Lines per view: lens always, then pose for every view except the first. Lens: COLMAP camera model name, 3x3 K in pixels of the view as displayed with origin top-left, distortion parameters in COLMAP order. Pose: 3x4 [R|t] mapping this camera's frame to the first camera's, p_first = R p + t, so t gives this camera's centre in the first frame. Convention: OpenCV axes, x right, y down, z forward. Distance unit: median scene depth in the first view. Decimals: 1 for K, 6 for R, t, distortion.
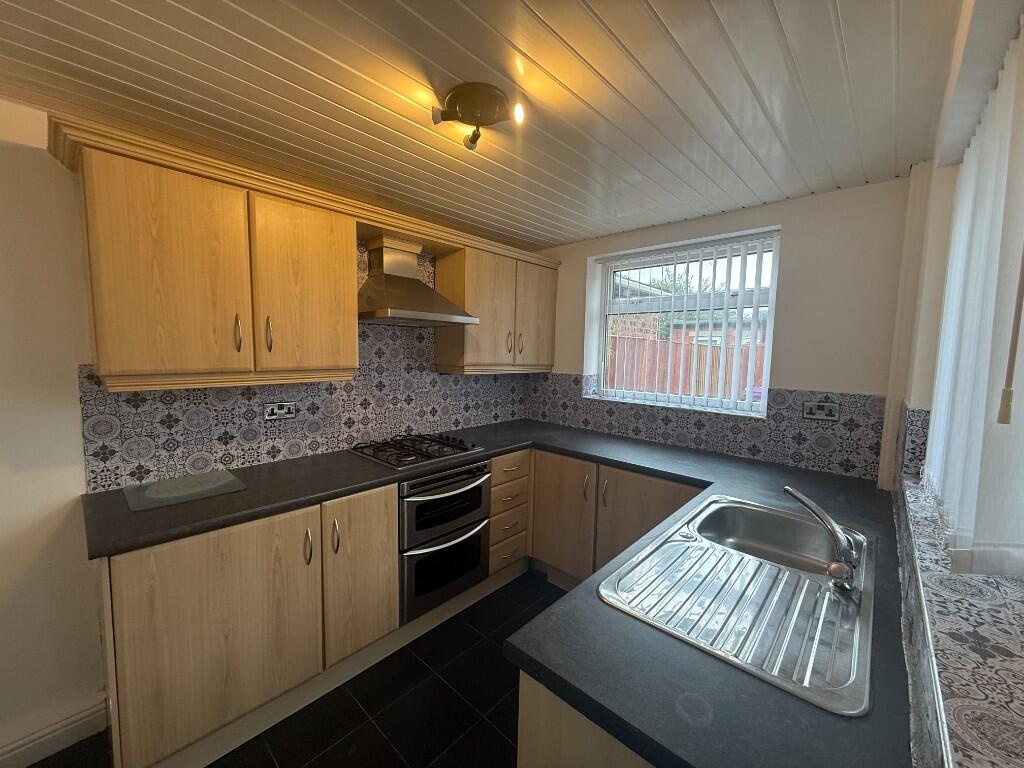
lens RADIAL K [[407.2, 0, 512.0], [0, 407.2, 384.0], [0, 0, 1]] dist [0.000875, 0.000041]
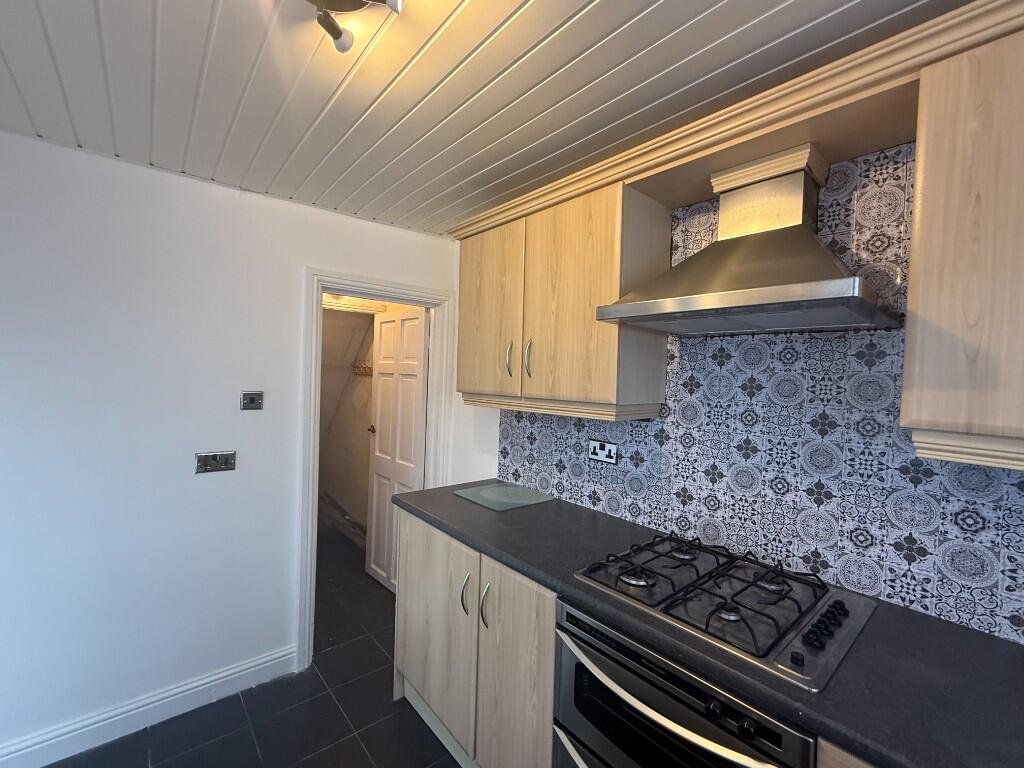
lens RADIAL K [[435.6, 0, 512.0], [0, 435.6, 384.0], [0, 0, 1]] dist [-0.002191, -0.000212]
pose [[-0.123291, -0.001772, -0.992369, 0.343257], [-0.116444, 0.993116, 0.012694, -0.061842], [0.985515, 0.117120, -0.122649, 0.927641]]
